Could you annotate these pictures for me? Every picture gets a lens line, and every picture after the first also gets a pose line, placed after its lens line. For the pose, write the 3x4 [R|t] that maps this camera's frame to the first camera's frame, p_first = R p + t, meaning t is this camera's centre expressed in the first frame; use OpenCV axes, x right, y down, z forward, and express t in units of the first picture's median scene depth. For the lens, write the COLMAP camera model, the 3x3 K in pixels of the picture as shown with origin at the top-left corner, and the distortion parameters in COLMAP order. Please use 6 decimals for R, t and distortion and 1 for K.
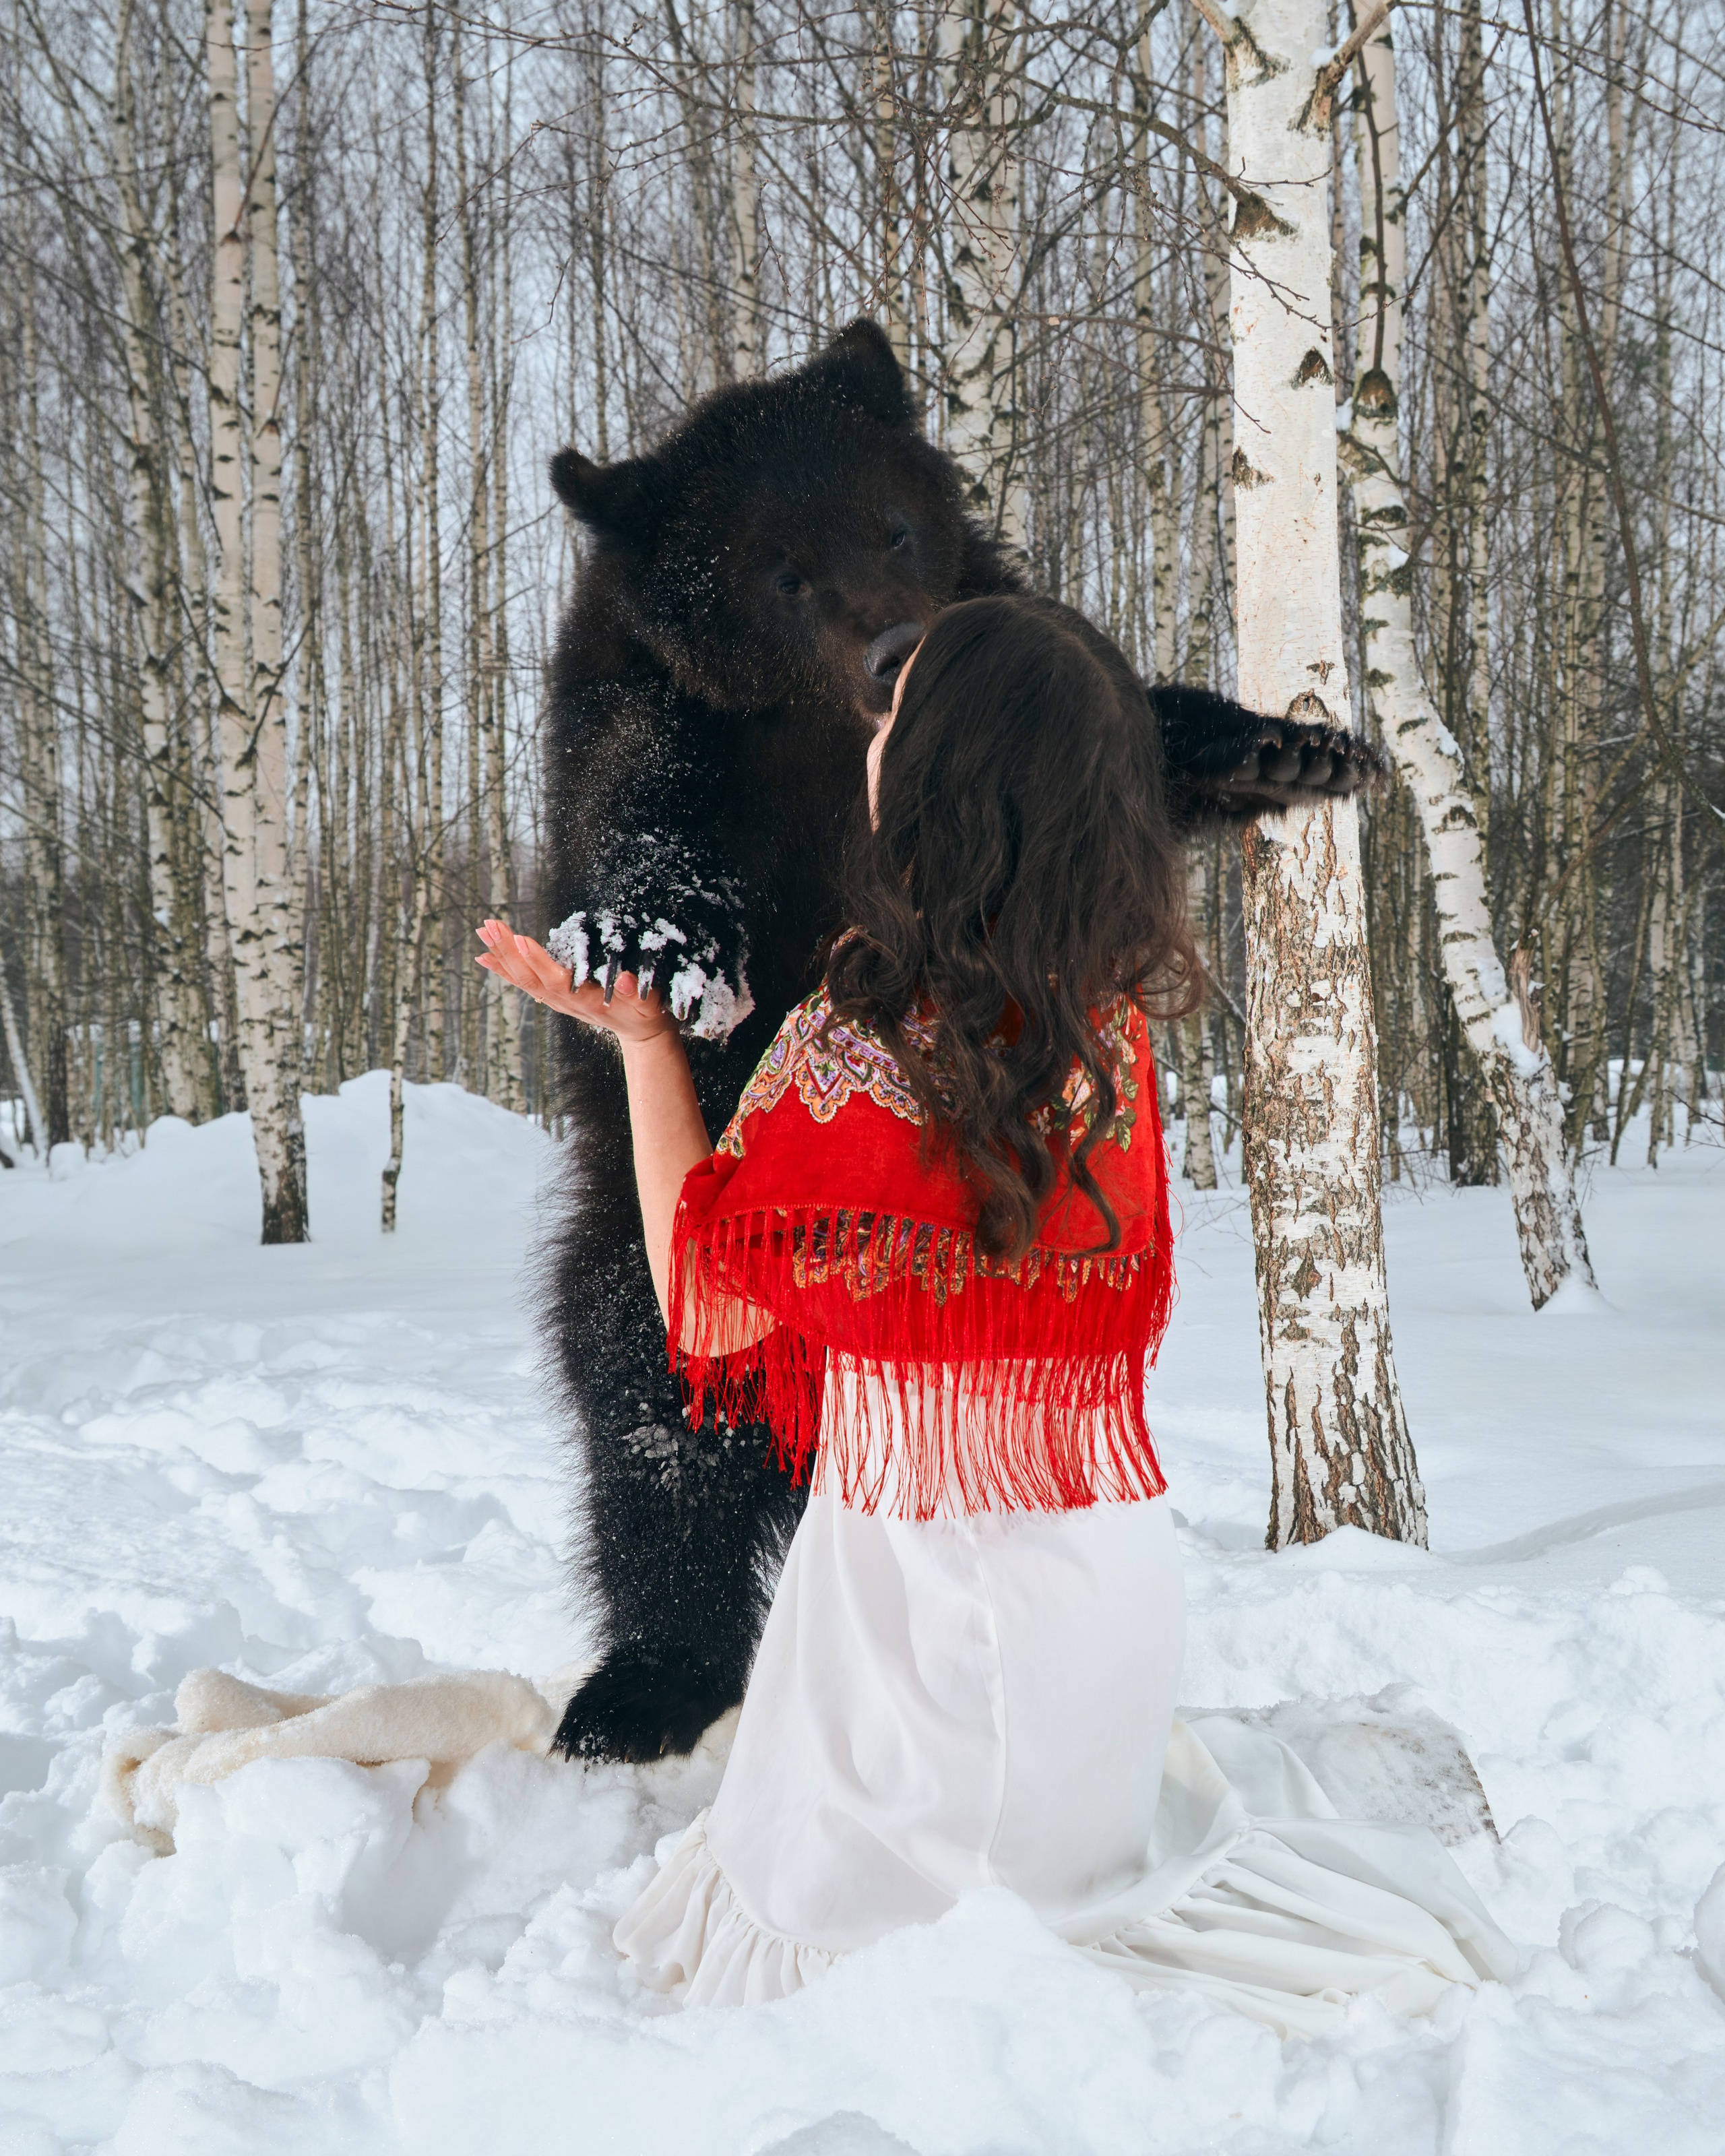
lens RADIAL K [[2469.7, 0, 923.4], [0, 2469.7, 1034.4], [0, 0, 1]] dist [0.019529, 0.000000]
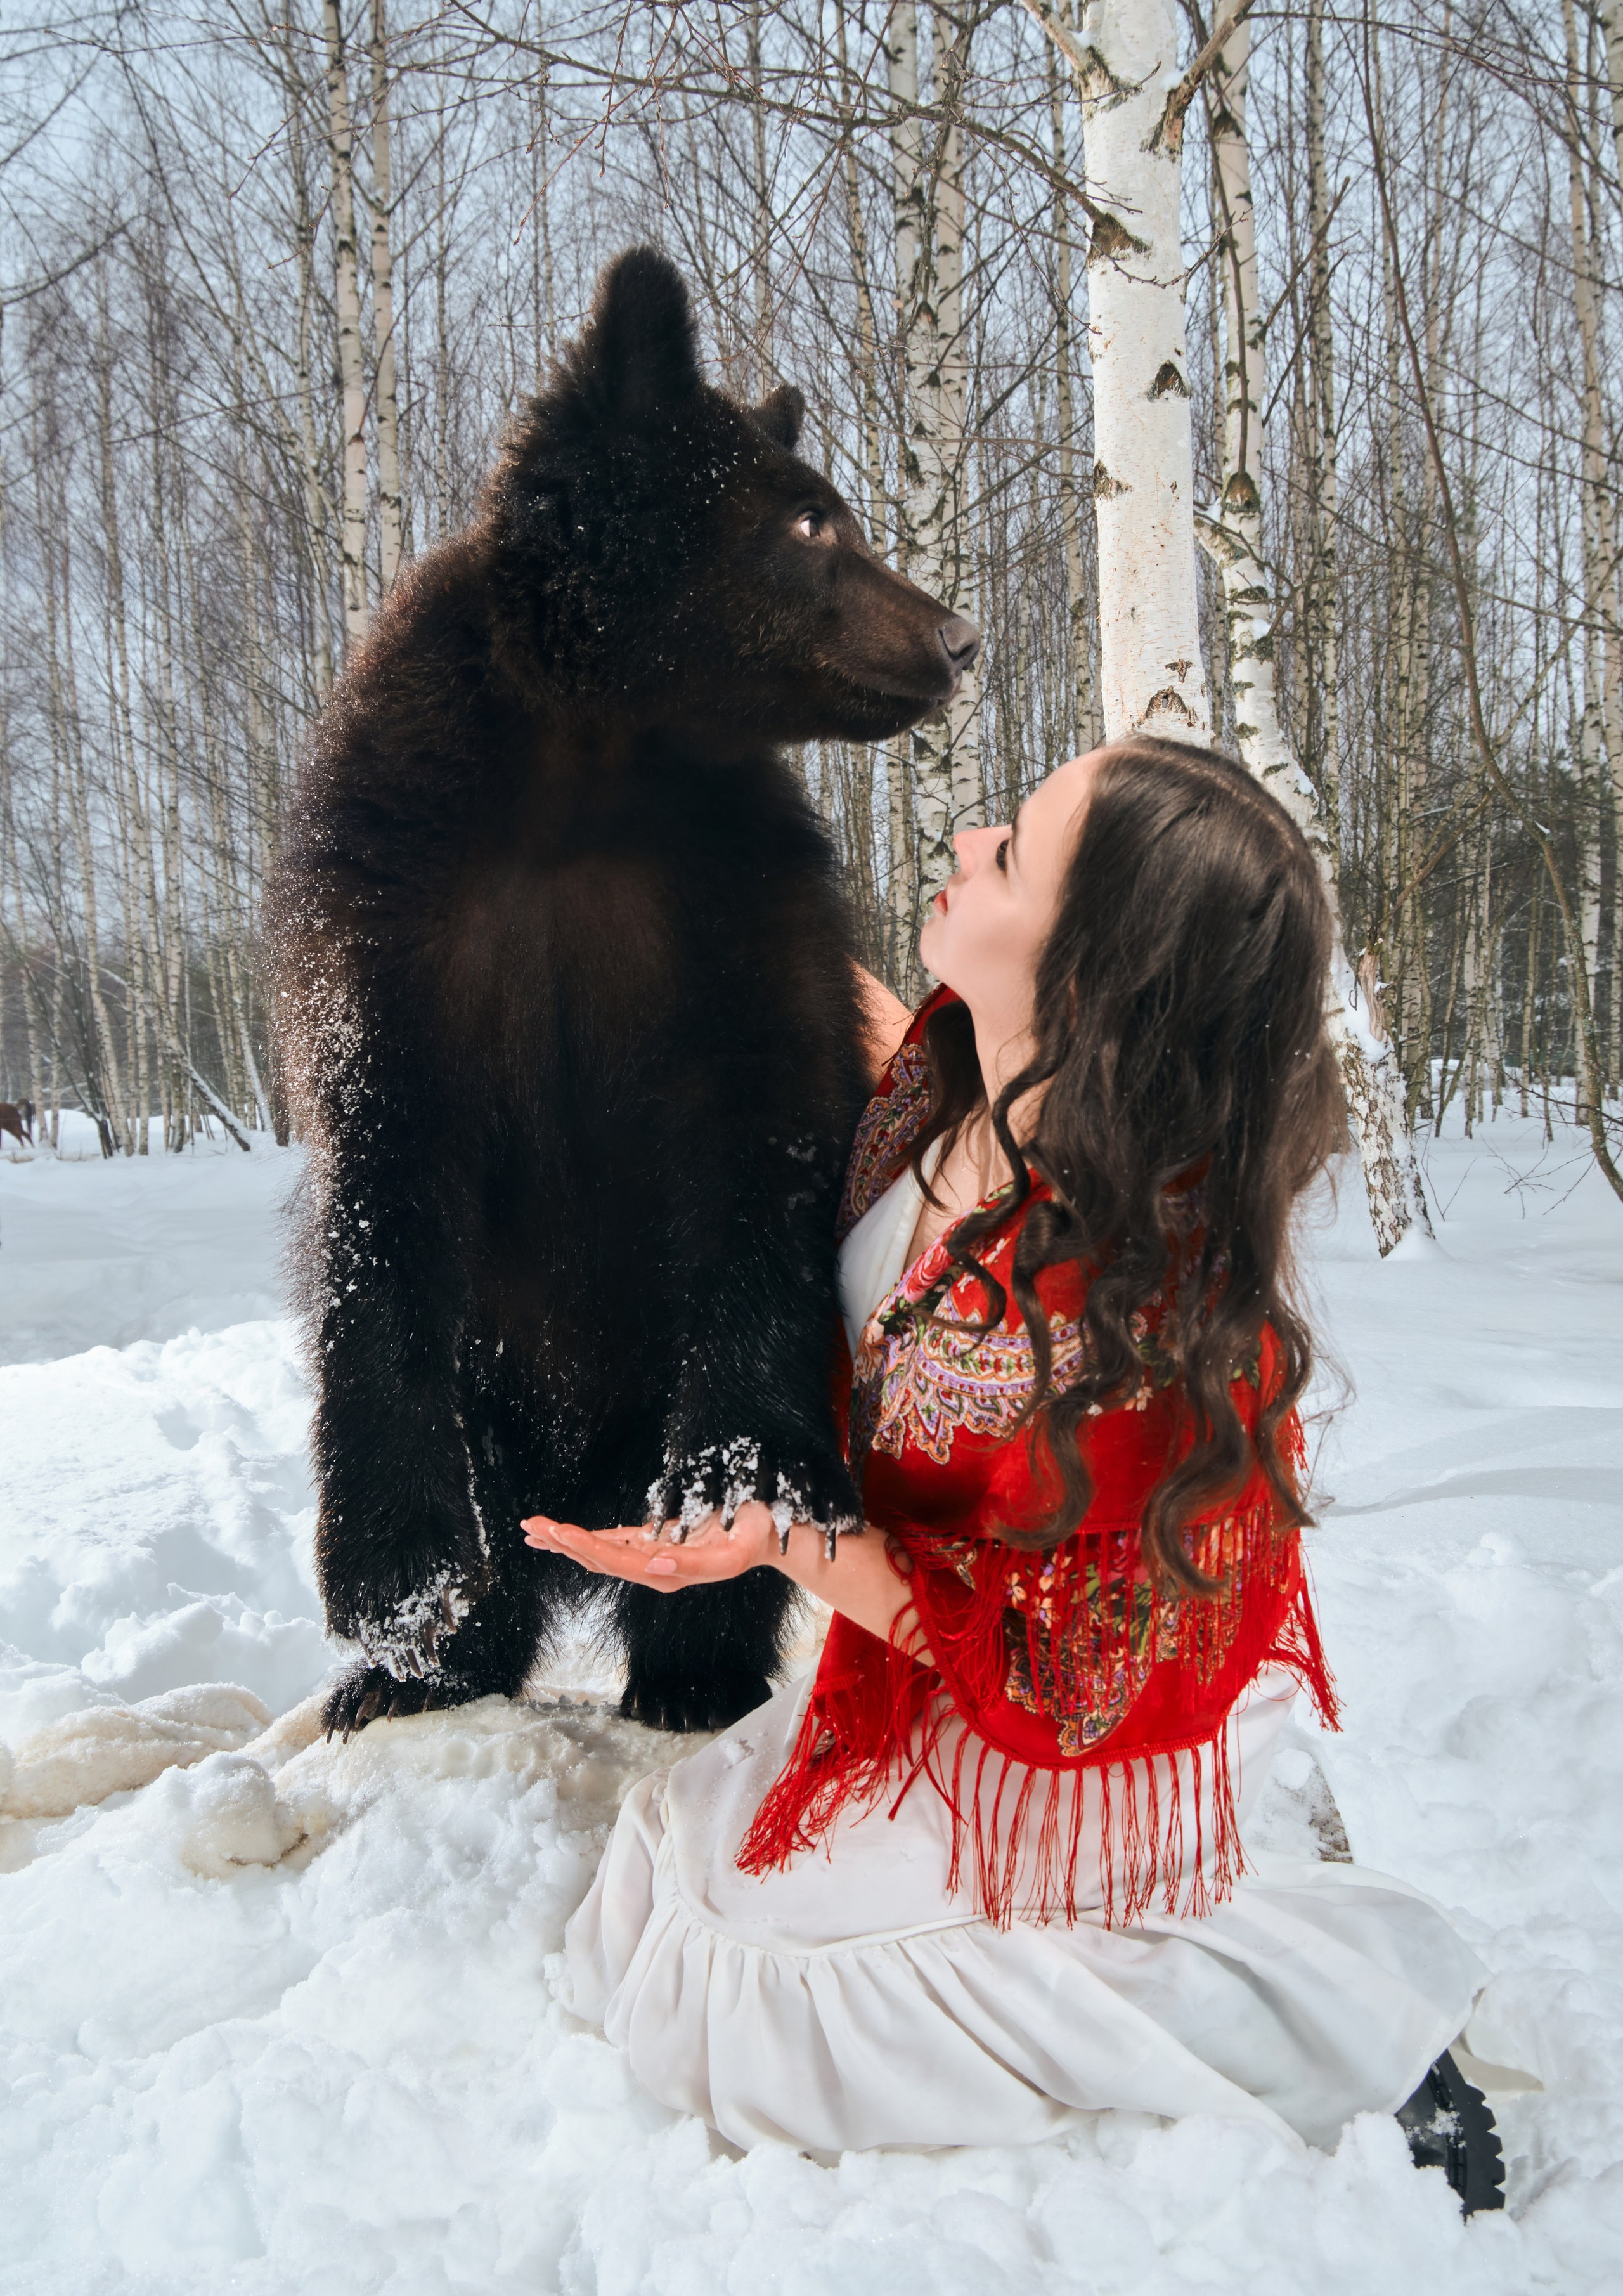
lens RADIAL K [[1748.9, 0, 832.3], [0, 1748.9, 1097.3], [0, 0, 1]] dist [-0.008550, 0.002266]
pose [[0.998218, -0.012755, -0.058290, 0.029933], [0.014245, 0.999580, 0.025220, 0.008594], [0.057944, -0.026005, 0.997981, 0.133453]]
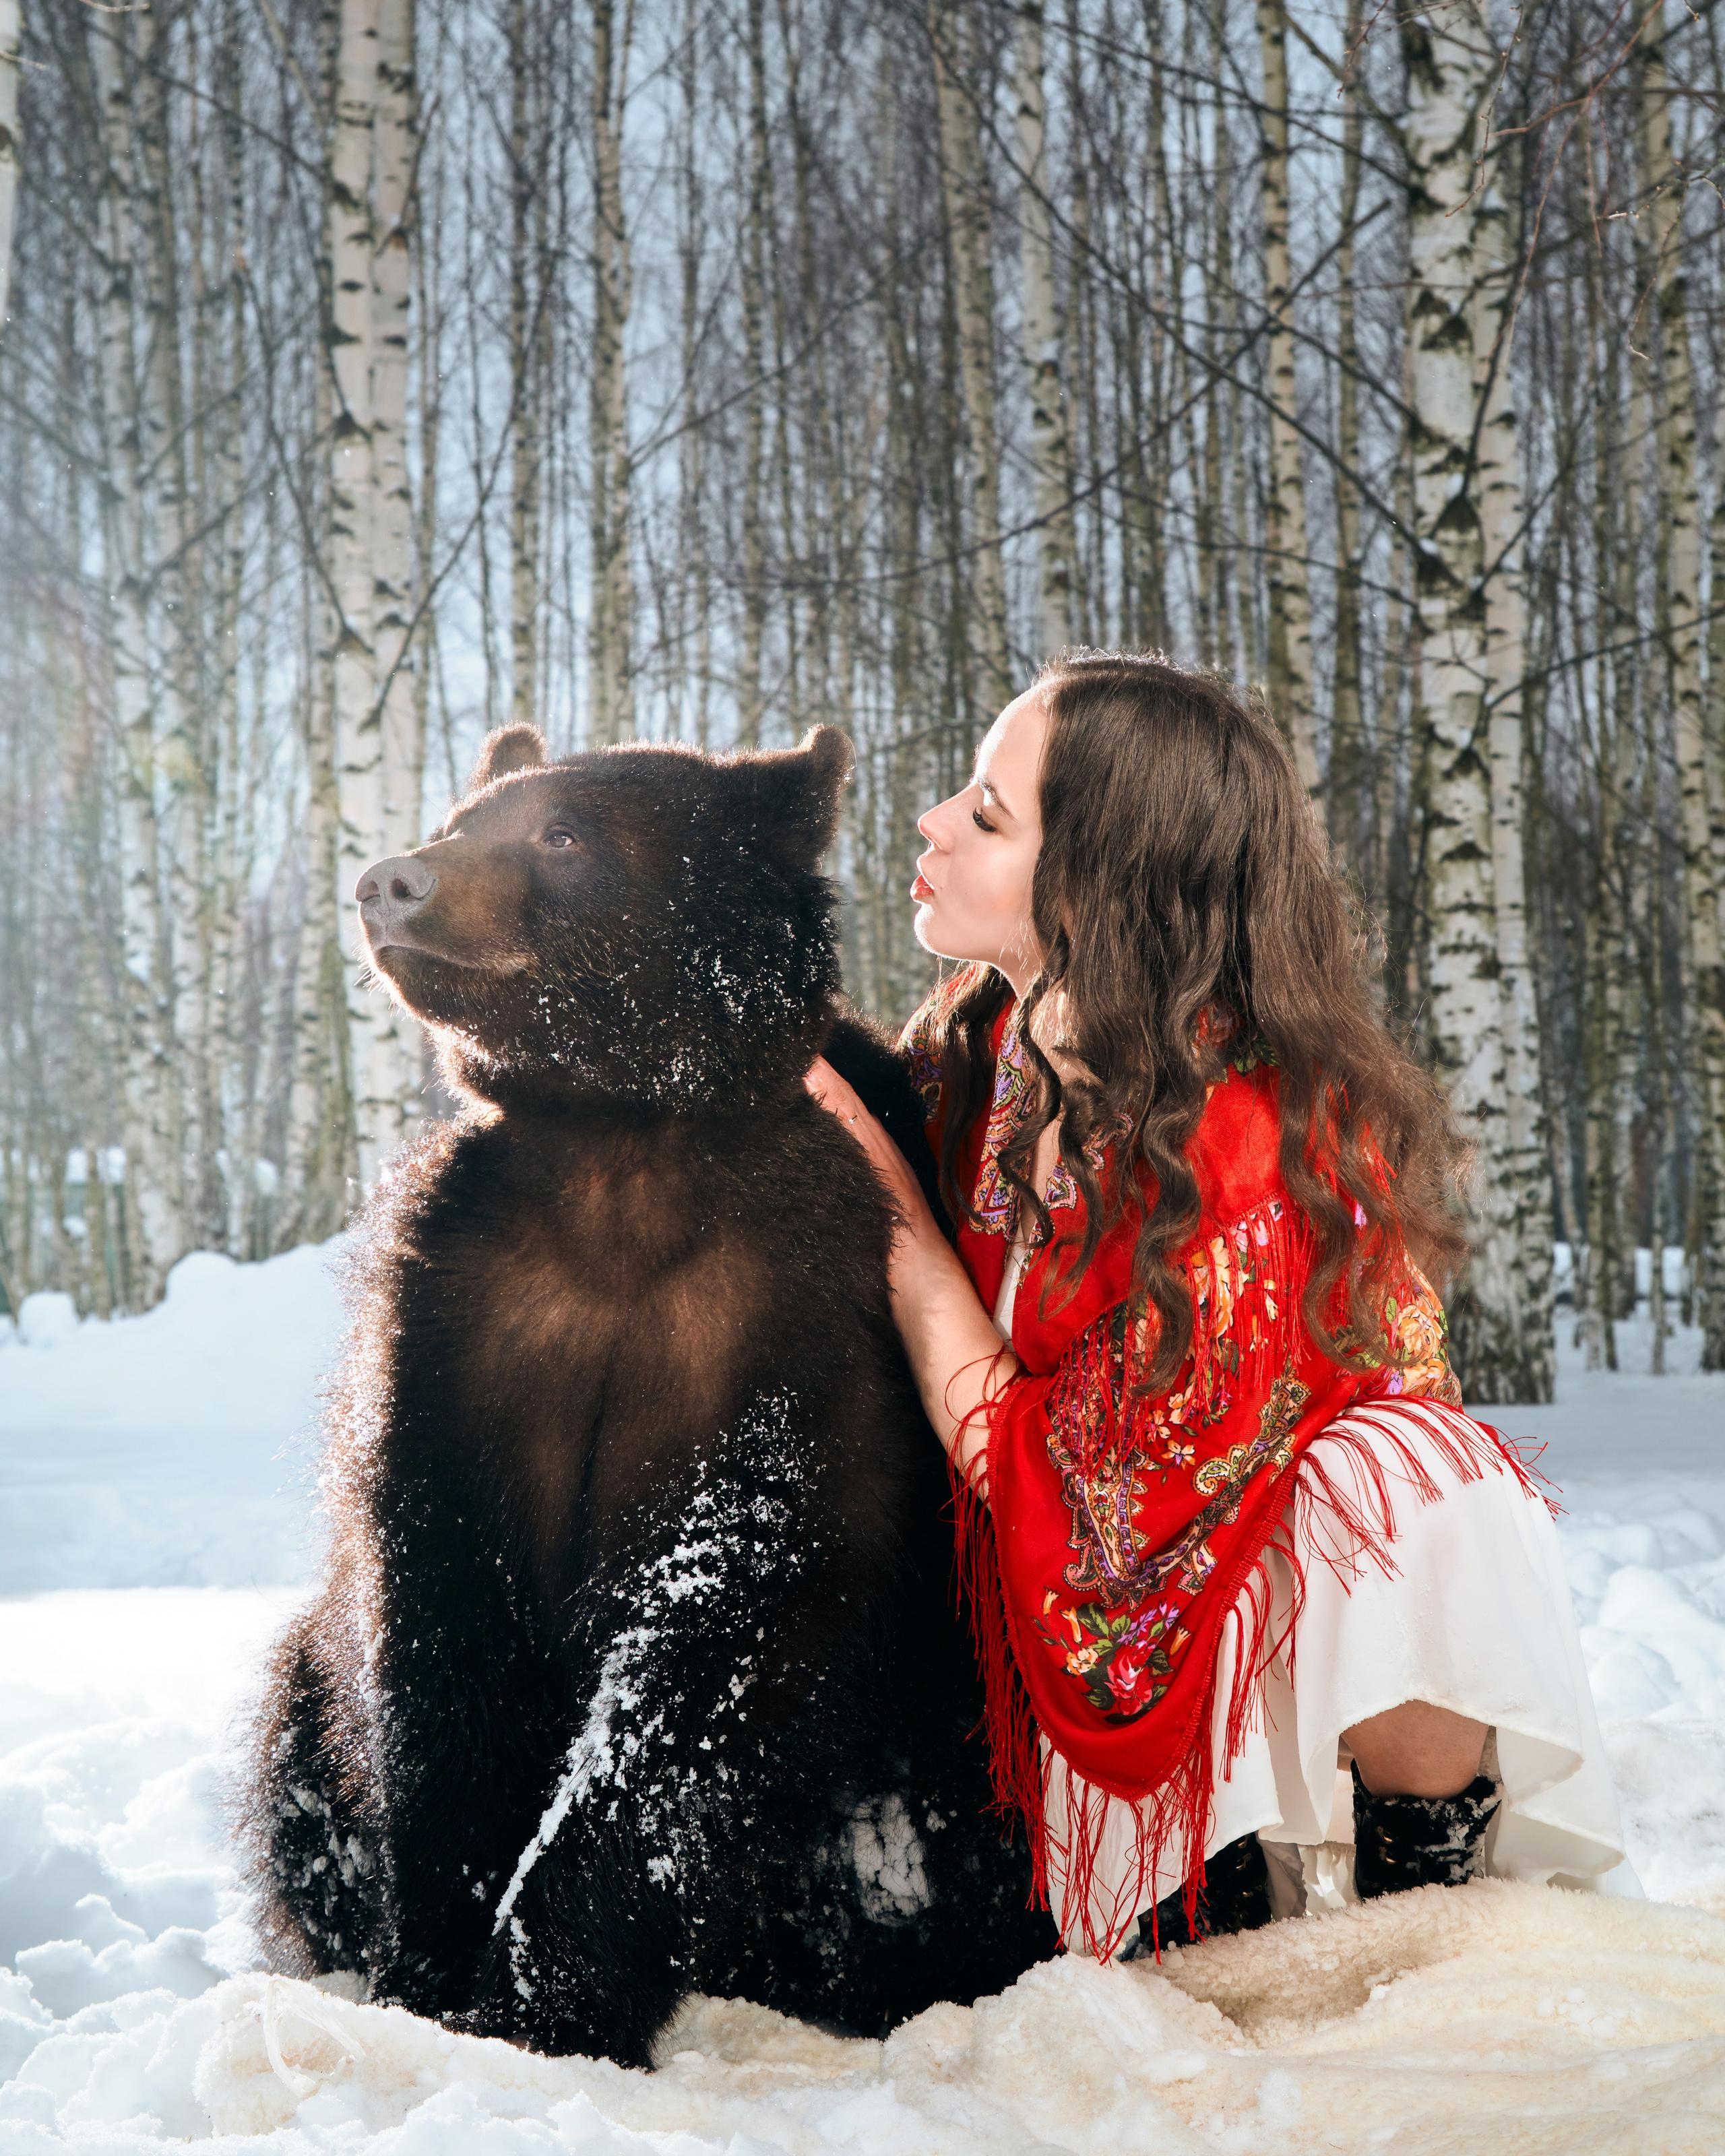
lens RADIAL K [[4150.4, 0, 864.1], [0, 4150.4, 928.6], [0, 0, 1]] dist [0.038909, 0.000000]
pose [[0.998868, 0.002853, -0.047491, -0.126716], [-0.006198, 0.997498, -0.070428, 0.040559], [0.047171, 0.070642, 0.996386, -0.203640]]
